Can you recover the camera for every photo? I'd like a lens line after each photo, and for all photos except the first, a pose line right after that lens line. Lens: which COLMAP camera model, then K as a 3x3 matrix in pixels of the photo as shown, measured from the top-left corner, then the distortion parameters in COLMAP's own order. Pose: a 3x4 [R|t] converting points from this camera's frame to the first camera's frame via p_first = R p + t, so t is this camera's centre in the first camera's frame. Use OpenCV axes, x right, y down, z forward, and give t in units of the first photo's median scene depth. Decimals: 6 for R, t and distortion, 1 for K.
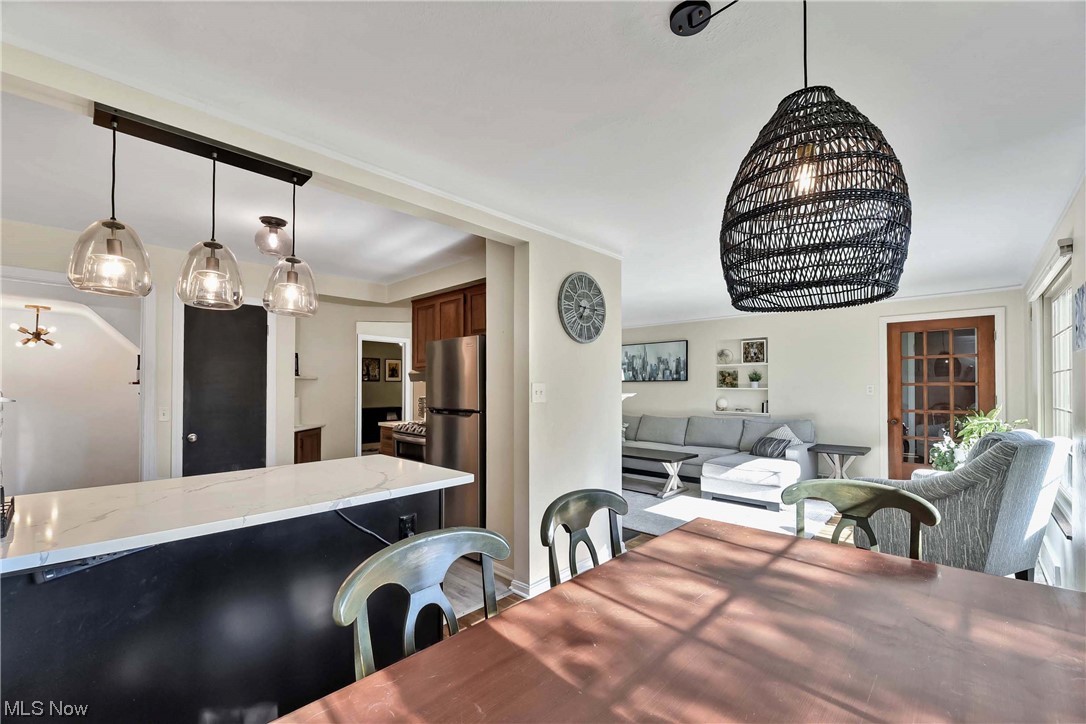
lens RADIAL K [[446.0, 0, 562.2], [0, 446.0, 375.4], [0, 0, 1]] dist [-0.009422, -0.001742]
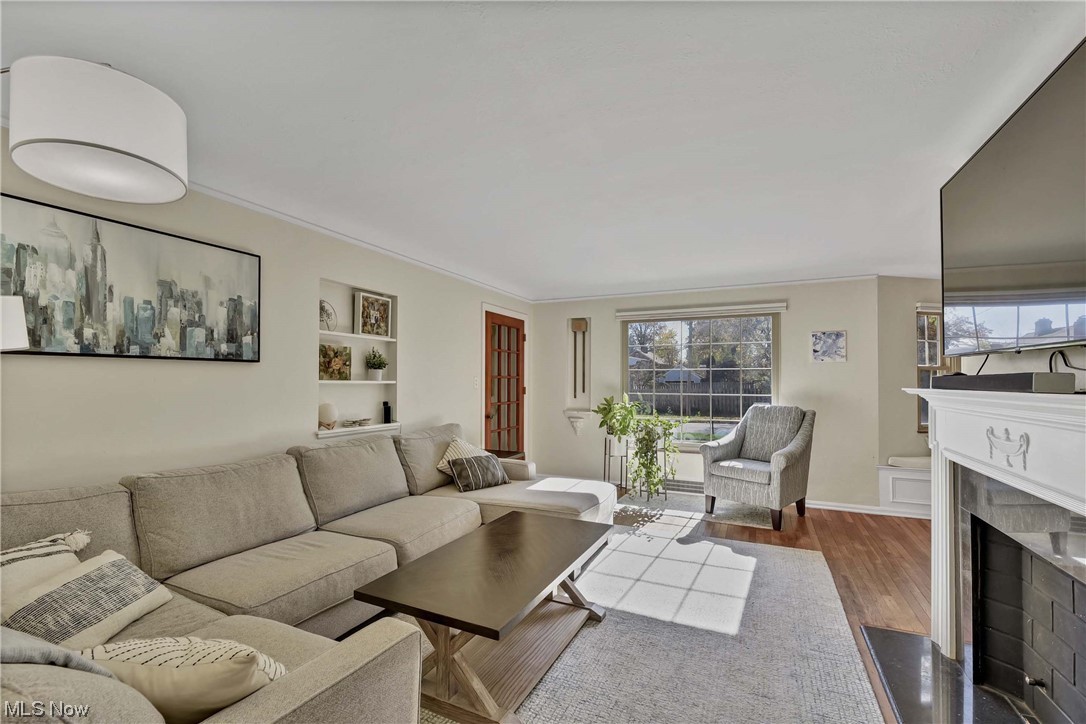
lens RADIAL K [[471.3, 0, 561.6], [0, 471.3, 378.8], [0, 0, 1]] dist [-0.013118, 0.000372]
pose [[-0.294256, 0.004738, 0.955715, -0.197858], [-0.027320, 0.999537, -0.013367, 0.027039], [-0.955336, -0.030044, -0.293991, 0.964495]]
